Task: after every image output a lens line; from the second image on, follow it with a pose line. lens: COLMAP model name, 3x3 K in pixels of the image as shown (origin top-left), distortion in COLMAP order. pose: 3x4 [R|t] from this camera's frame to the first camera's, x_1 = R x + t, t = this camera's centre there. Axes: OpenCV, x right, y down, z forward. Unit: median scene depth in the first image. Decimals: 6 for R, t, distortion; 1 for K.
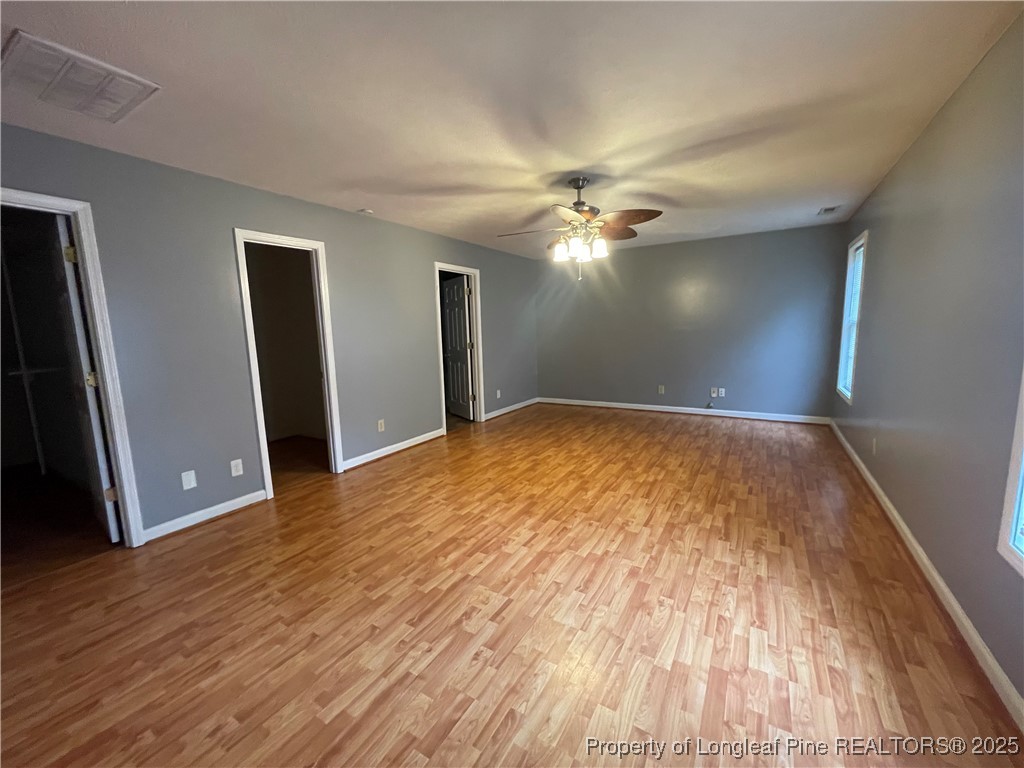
lens RADIAL K [[427.8, 0, 512.0], [0, 427.8, 384.0], [0, 0, 1]] dist [0.003125, 0.000309]
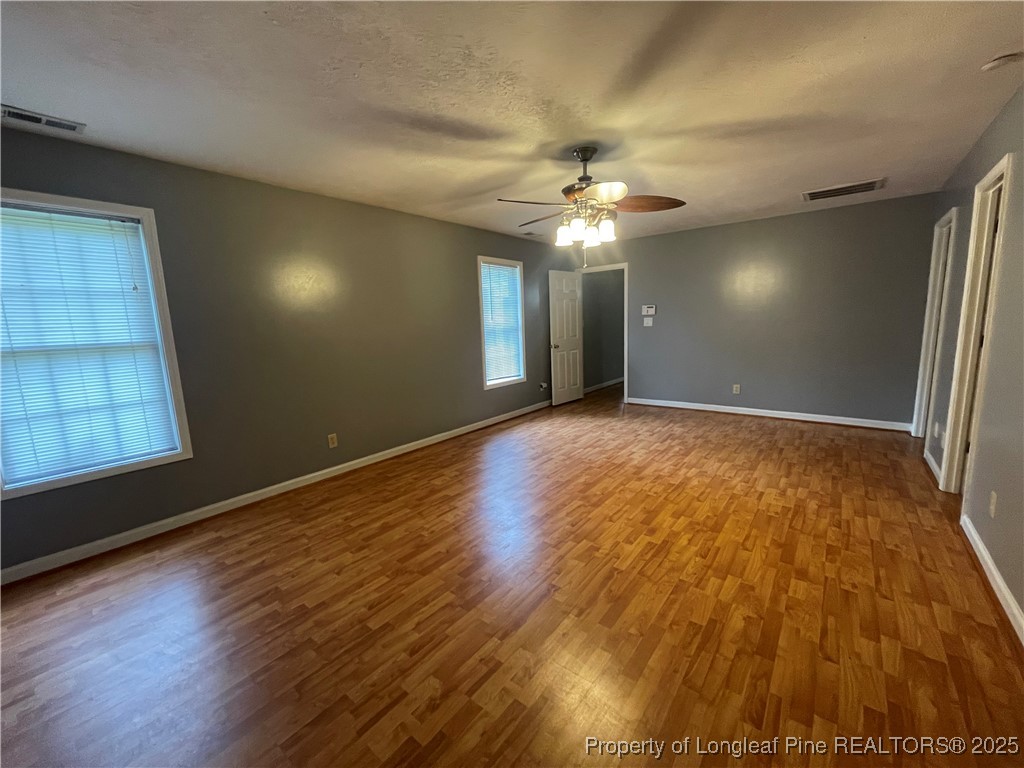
lens RADIAL K [[411.6, 0, 512.0], [0, 411.6, 384.0], [0, 0, 1]] dist [0.003515, 0.000036]
pose [[-0.989613, 0.041007, 0.137783, 0.228592], [0.078574, 0.956910, 0.279554, -0.297895], [-0.120382, 0.287476, -0.950193, 2.144296]]
